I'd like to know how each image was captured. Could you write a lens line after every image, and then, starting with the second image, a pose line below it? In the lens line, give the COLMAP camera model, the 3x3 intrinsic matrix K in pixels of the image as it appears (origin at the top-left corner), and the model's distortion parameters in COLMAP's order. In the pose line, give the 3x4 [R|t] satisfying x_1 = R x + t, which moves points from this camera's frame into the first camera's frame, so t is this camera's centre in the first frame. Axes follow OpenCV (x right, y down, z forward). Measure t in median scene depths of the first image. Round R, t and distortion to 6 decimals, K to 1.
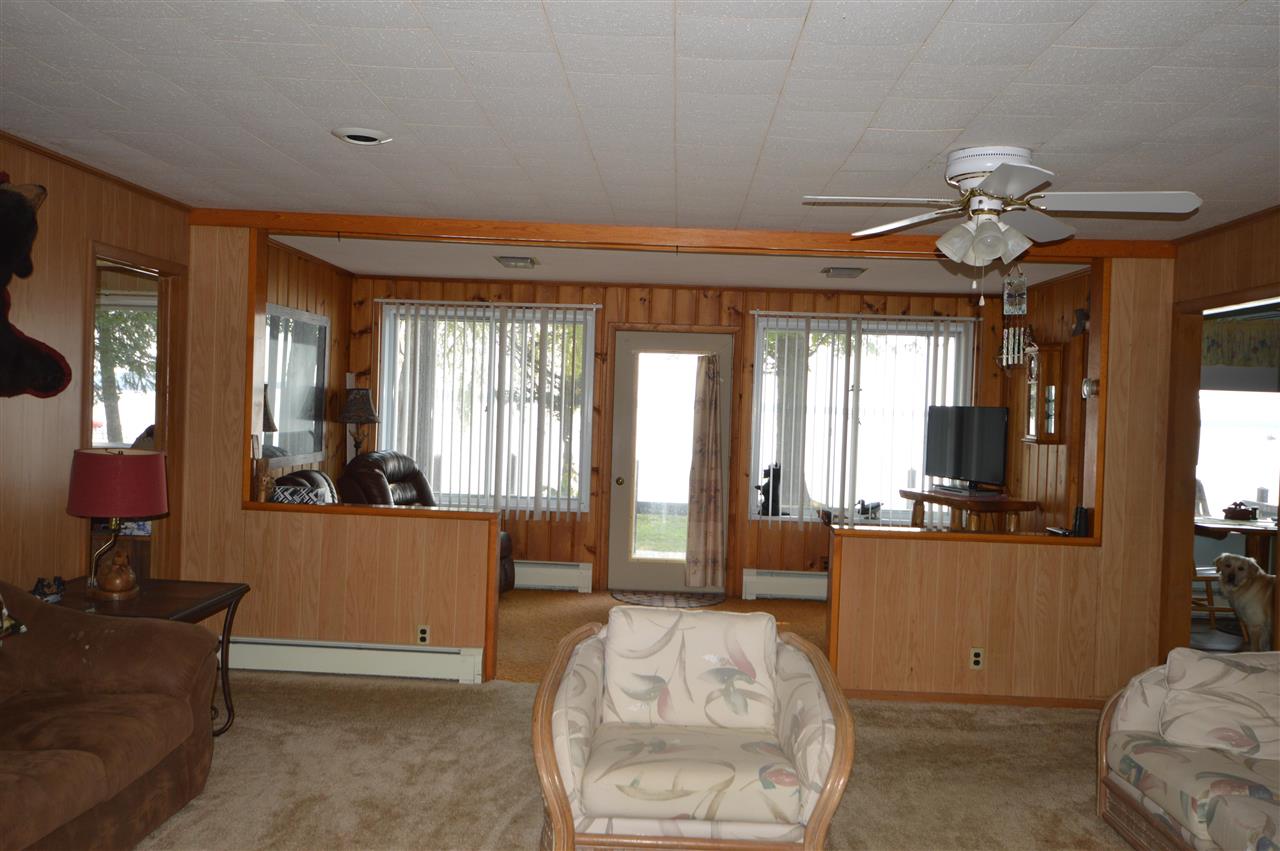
lens RADIAL K [[1064.3, 0, 643.5], [0, 1064.3, 418.9], [0, 0, 1]] dist [0.025746, 0.005171]
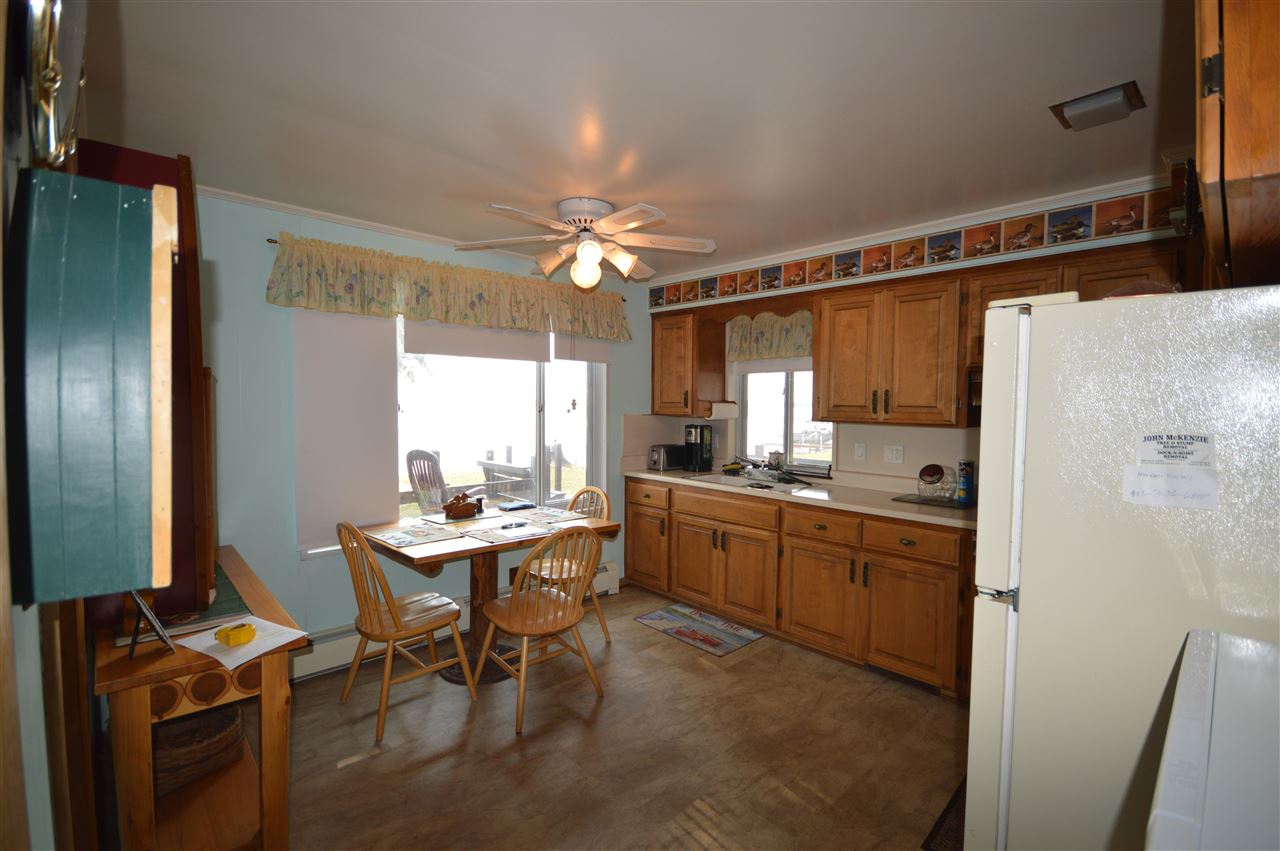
lens RADIAL K [[571.5, 0, 637.6], [0, 571.5, 429.5], [0, 0, 1]] dist [0.001181, -0.001253]
pose [[0.712100, -0.056034, 0.699838, 0.349911], [0.024130, 0.998174, 0.055369, 0.008957], [-0.701663, -0.022541, 0.712152, 0.600683]]
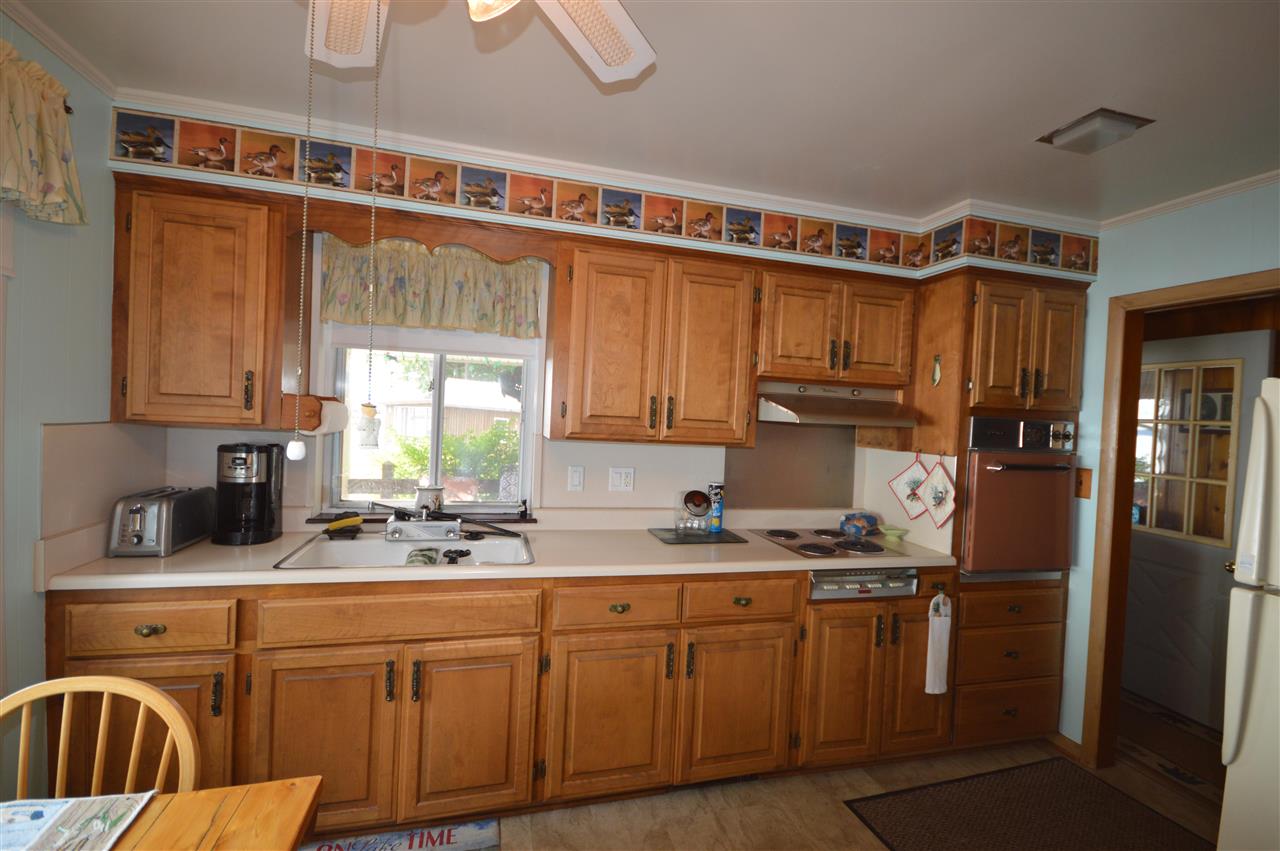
lens RADIAL K [[571.5, 0, 637.5], [0, 571.5, 425.1], [0, 0, 1]] dist [0.001181, -0.001253]
pose [[-0.292360, -0.068223, 0.953872, 0.410020], [-0.039130, 0.997470, 0.059347, 0.007258], [-0.955507, -0.019975, -0.294290, 0.725177]]
